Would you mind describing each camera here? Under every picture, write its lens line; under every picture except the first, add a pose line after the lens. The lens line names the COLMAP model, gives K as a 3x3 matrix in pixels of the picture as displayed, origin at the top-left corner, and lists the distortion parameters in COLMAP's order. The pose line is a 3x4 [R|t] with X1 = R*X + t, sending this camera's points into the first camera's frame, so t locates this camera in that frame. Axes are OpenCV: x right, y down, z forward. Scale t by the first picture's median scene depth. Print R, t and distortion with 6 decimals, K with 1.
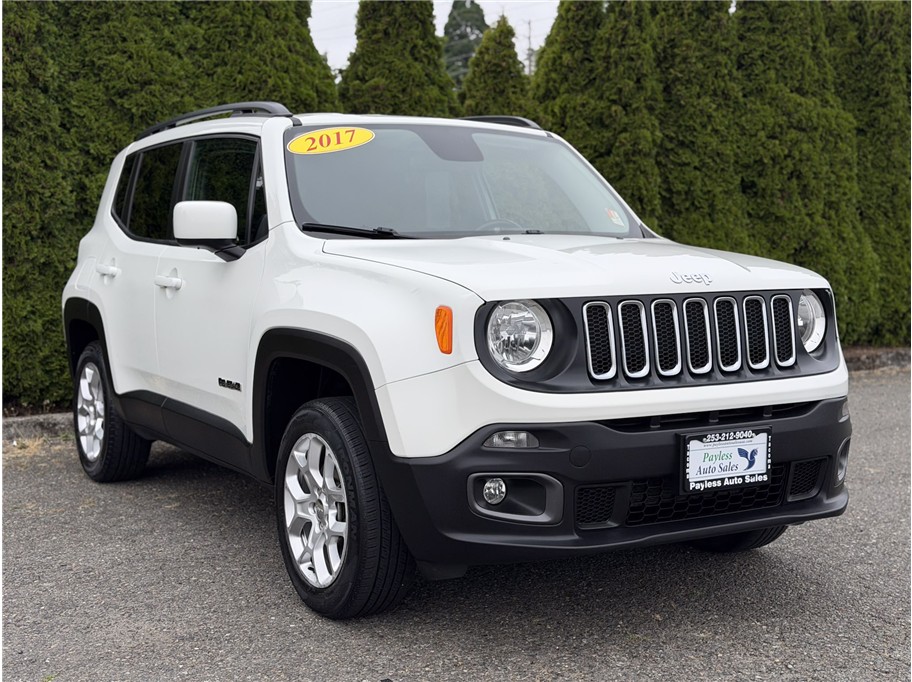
lens RADIAL K [[1257.9, 0, 461.8], [0, 1257.9, 343.8], [0, 0, 1]] dist [0.206880, -0.464335]
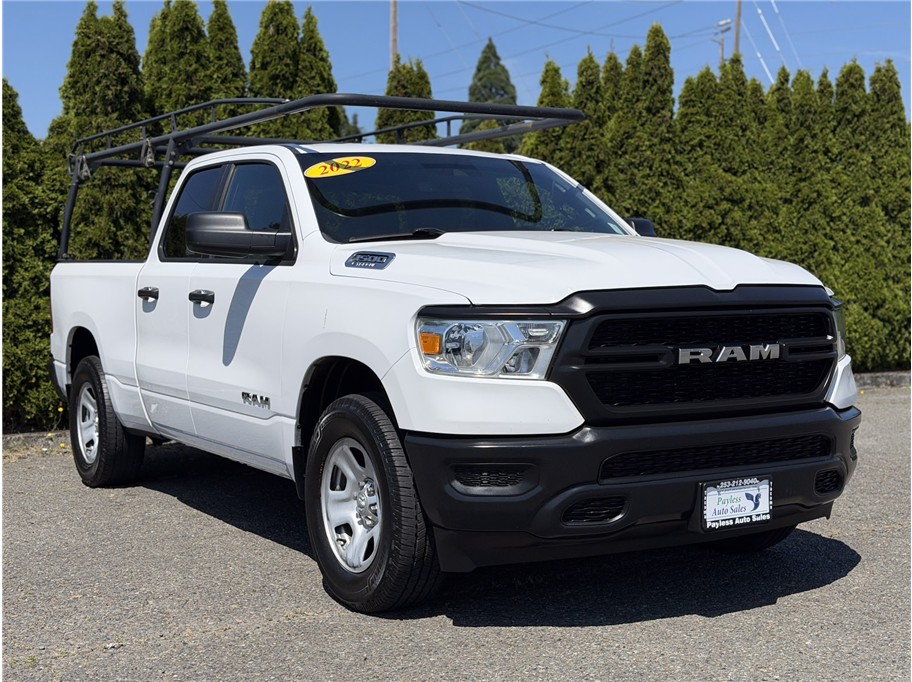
lens RADIAL K [[1257.9, 0, 461.8], [0, 1257.9, 343.8], [0, 0, 1]] dist [0.206880, -0.464335]
pose [[0.999631, -0.013019, -0.023845, 0.029152], [0.011972, 0.998980, -0.043544, 0.023076], [0.024387, 0.043242, 0.998767, -0.246980]]
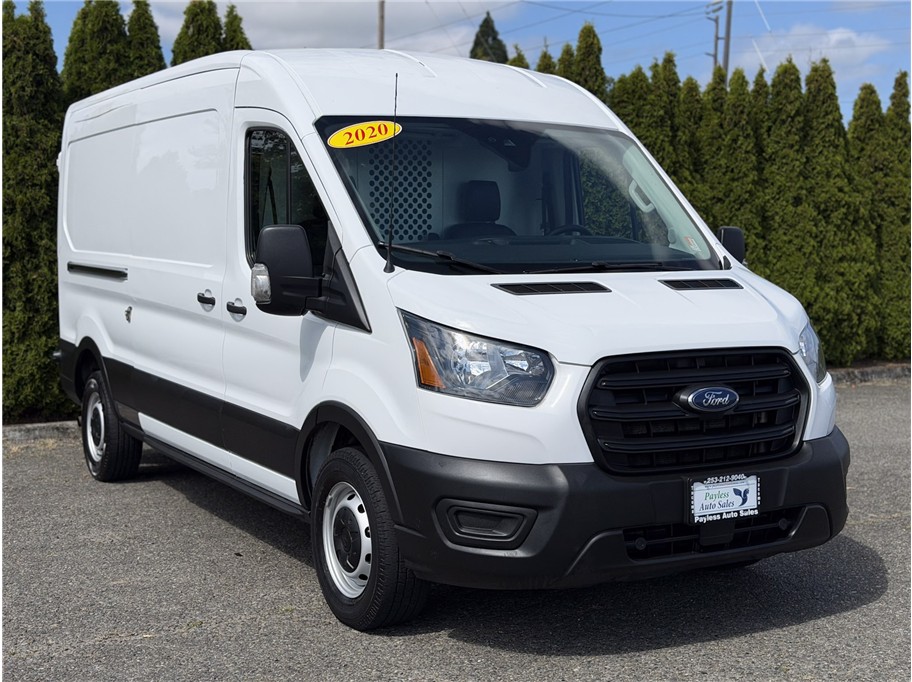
lens RADIAL K [[1257.9, 0, 461.8], [0, 1257.9, 343.8], [0, 0, 1]] dist [0.206880, -0.464335]
pose [[0.999723, -0.001857, -0.023464, 0.098605], [0.001310, 0.999727, -0.023312, 0.002476], [0.023501, 0.023275, 0.999453, -0.262213]]
